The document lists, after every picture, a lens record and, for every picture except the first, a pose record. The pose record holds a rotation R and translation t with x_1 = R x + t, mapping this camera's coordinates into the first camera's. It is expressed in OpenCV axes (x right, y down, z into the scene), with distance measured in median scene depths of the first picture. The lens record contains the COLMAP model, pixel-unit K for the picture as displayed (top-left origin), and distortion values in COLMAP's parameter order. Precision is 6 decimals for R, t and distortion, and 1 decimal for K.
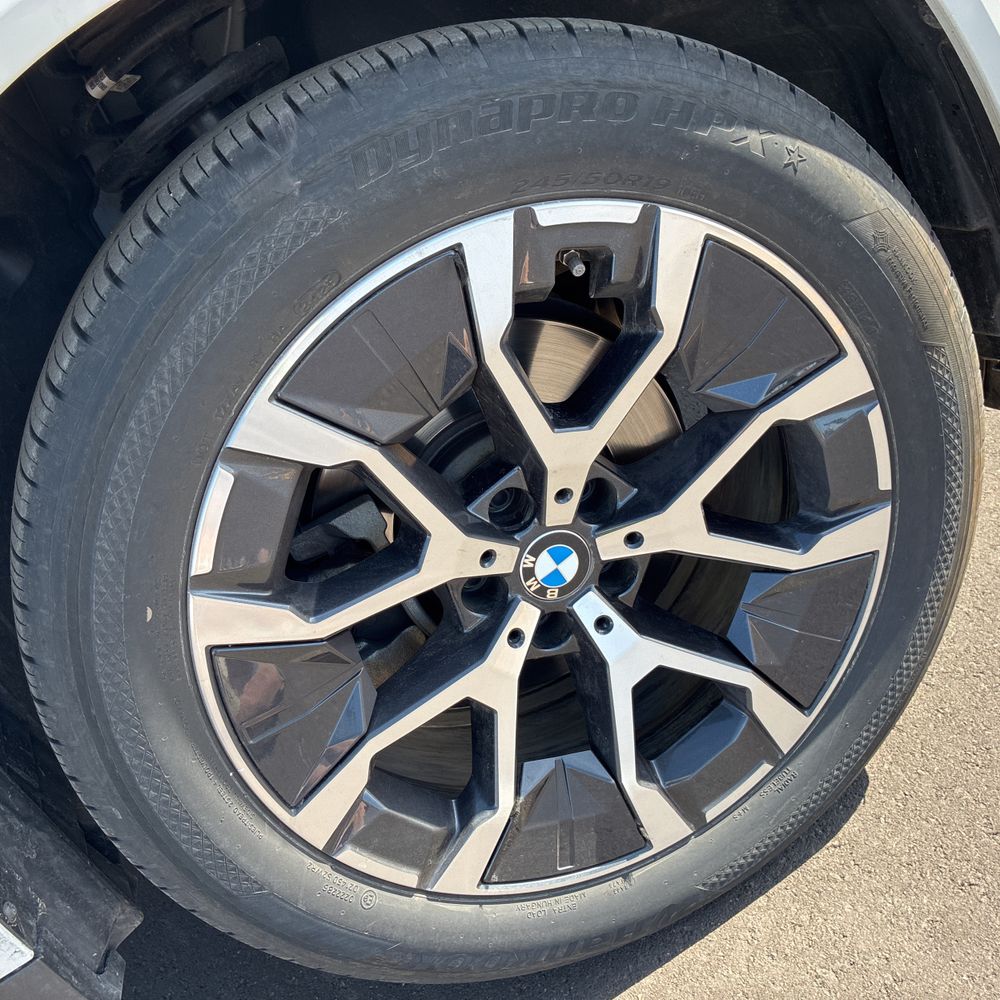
lens RADIAL K [[1003.5, 0, 480.4], [0, 1003.5, 493.6], [0, 0, 1]] dist [0.018722, 0.000000]
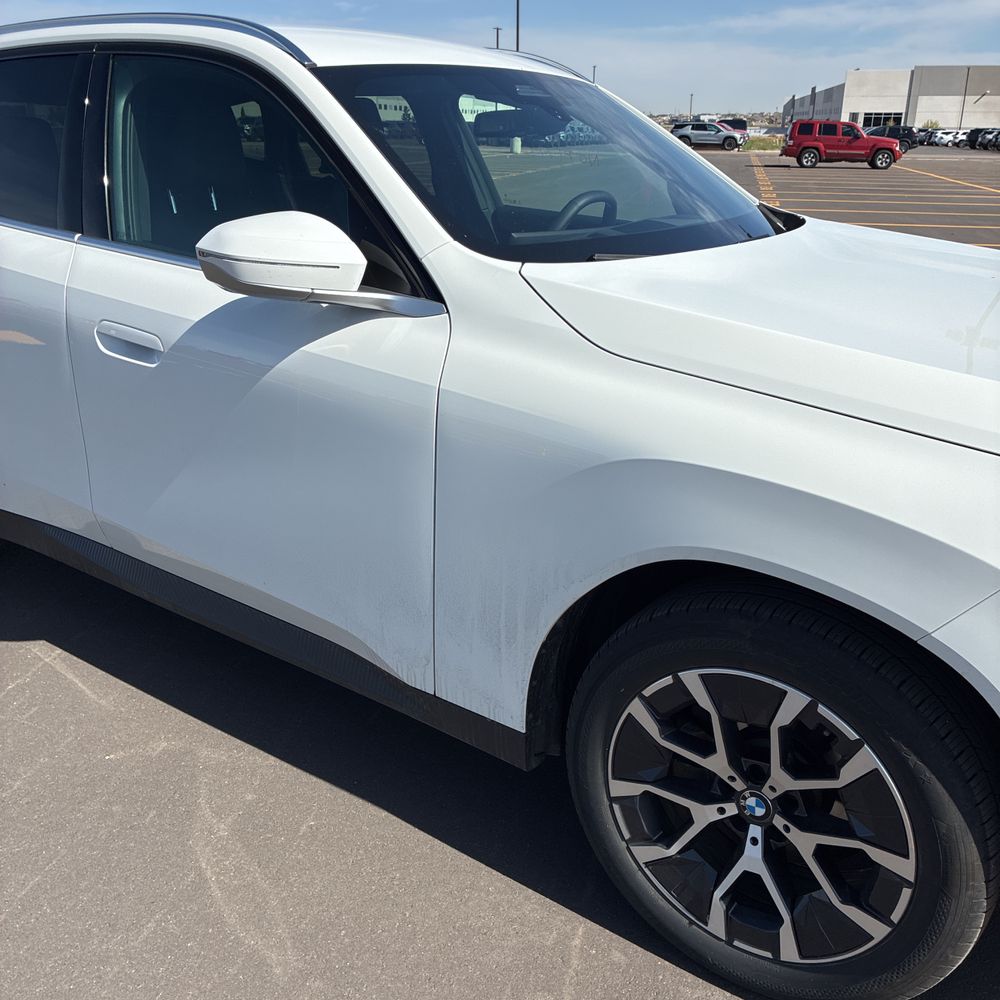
lens RADIAL K [[1003.5, 0, 495.6], [0, 1003.5, 500.6], [0, 0, 1]] dist [0.018722, 0.000000]
pose [[0.504046, 0.677581, -0.535557, 0.532625], [-0.635833, 0.710779, 0.300848, -0.733737], [0.584512, 0.188884, 0.789094, -1.273725]]
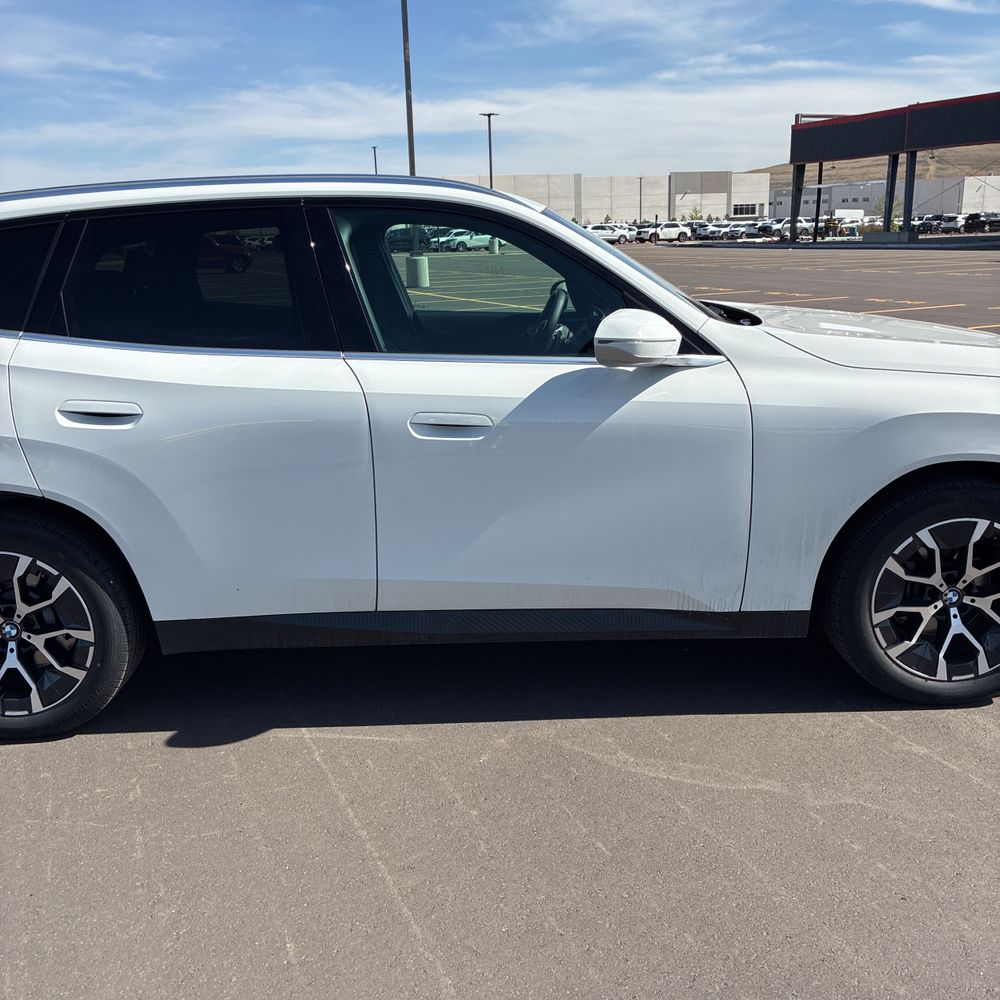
lens RADIAL K [[1003.5, 0, 501.6], [0, 1003.5, 502.3], [0, 0, 1]] dist [0.018722, 0.000000]
pose [[0.859503, 0.480997, -0.172906, -1.007368], [-0.503541, 0.854900, -0.124873, 1.210464], [0.087754, 0.194394, 0.976990, -3.356745]]
